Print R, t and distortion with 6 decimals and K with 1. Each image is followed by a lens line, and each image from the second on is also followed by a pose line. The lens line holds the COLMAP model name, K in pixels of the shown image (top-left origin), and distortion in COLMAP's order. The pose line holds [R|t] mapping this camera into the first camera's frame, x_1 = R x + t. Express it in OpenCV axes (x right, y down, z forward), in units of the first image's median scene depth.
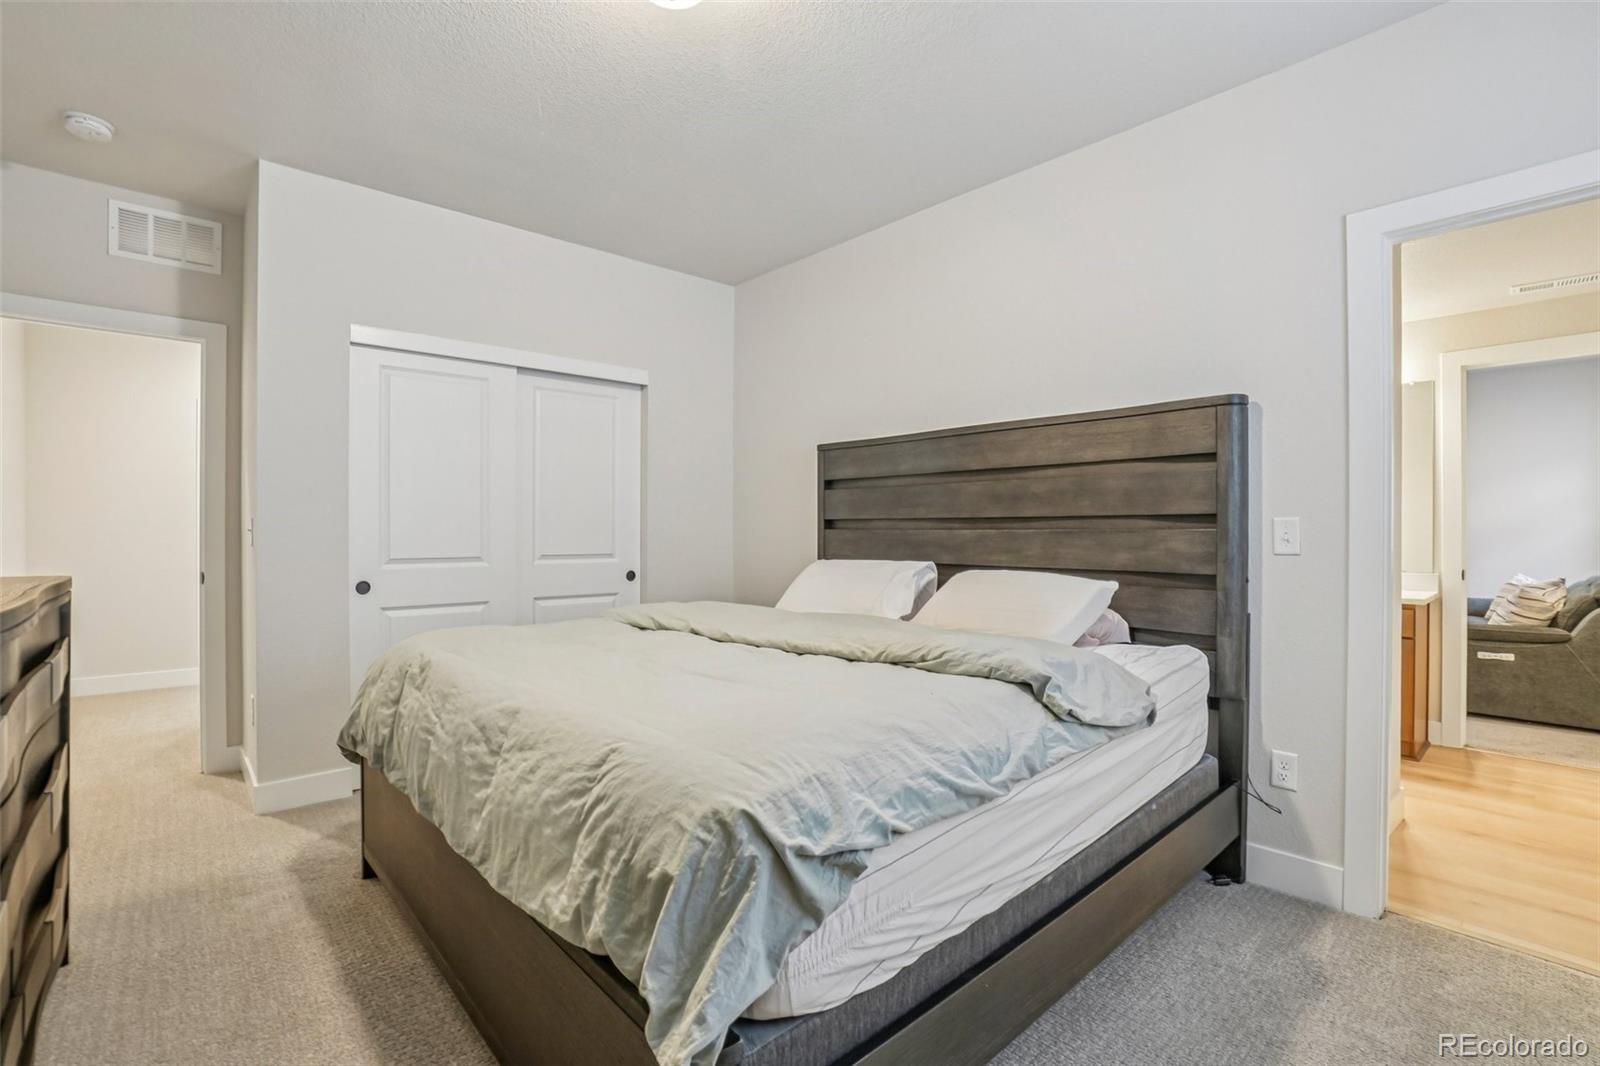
lens RADIAL K [[723.2, 0, 792.8], [0, 723.2, 528.2], [0, 0, 1]] dist [-0.017332, 0.000344]
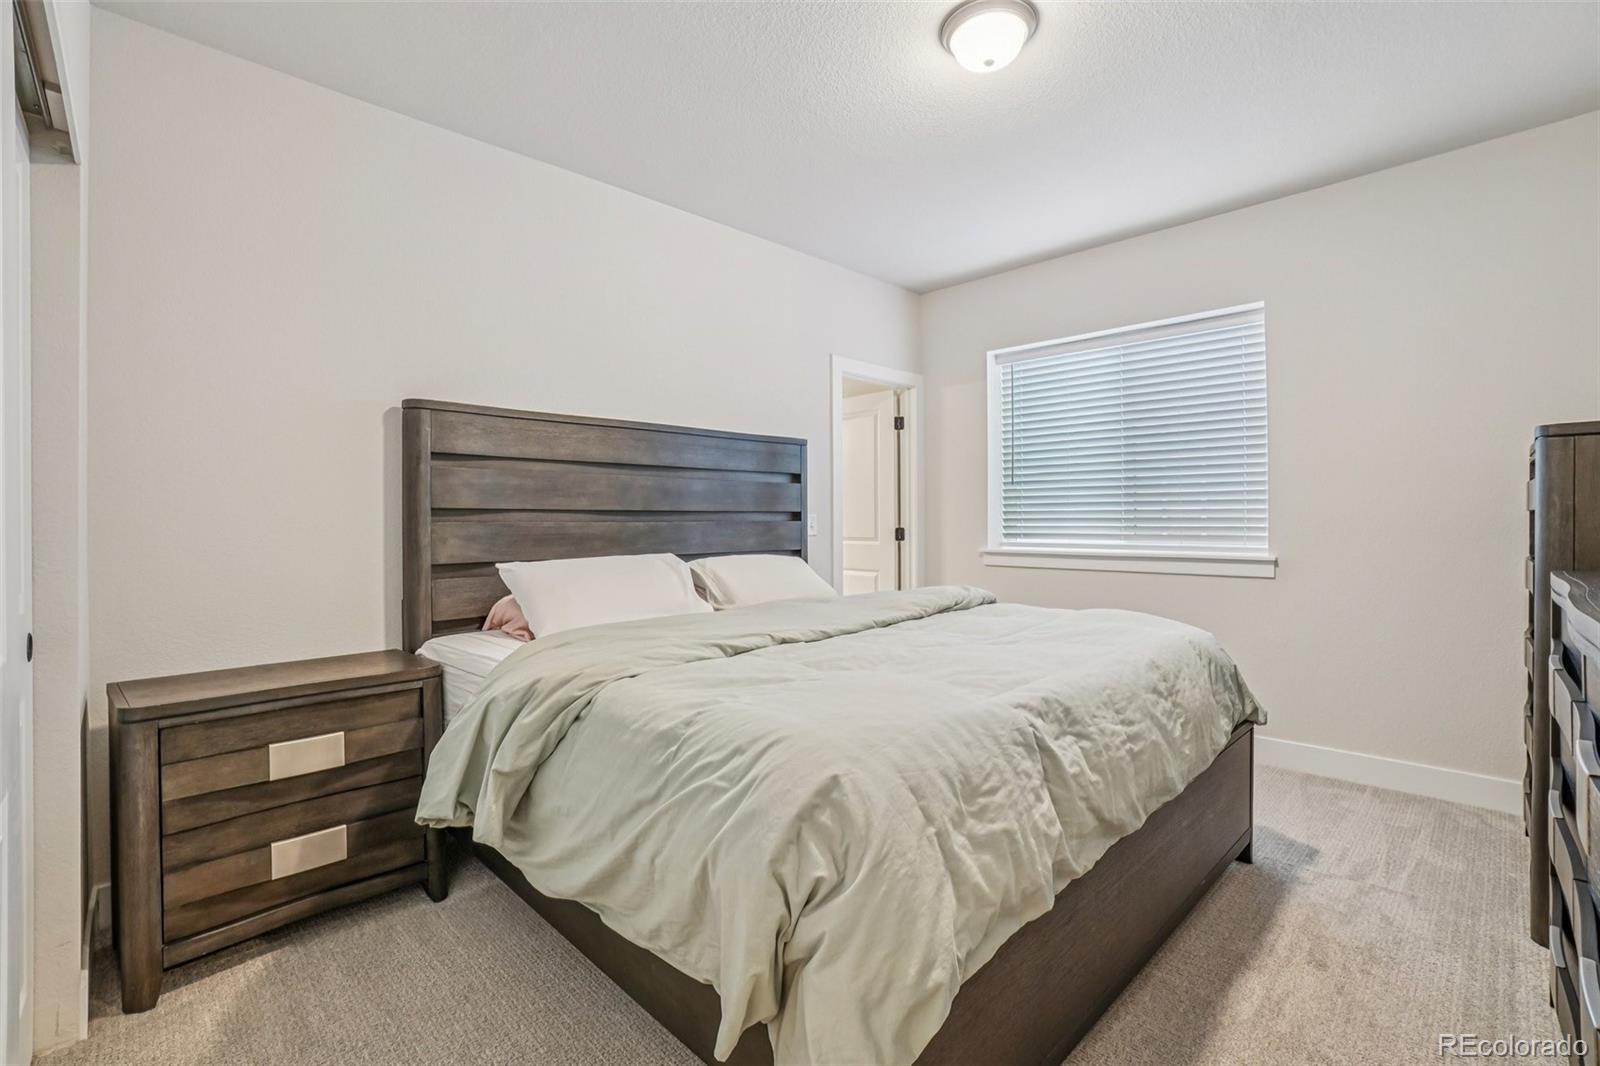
lens RADIAL K [[723.2, 0, 792.8], [0, 723.2, 528.2], [0, 0, 1]] dist [-0.017332, 0.000344]
pose [[-0.045691, -0.014426, 0.998851, -1.069857], [0.000091, 0.999896, 0.014445, -0.005582], [-0.998956, 0.000750, -0.045685, 1.108620]]
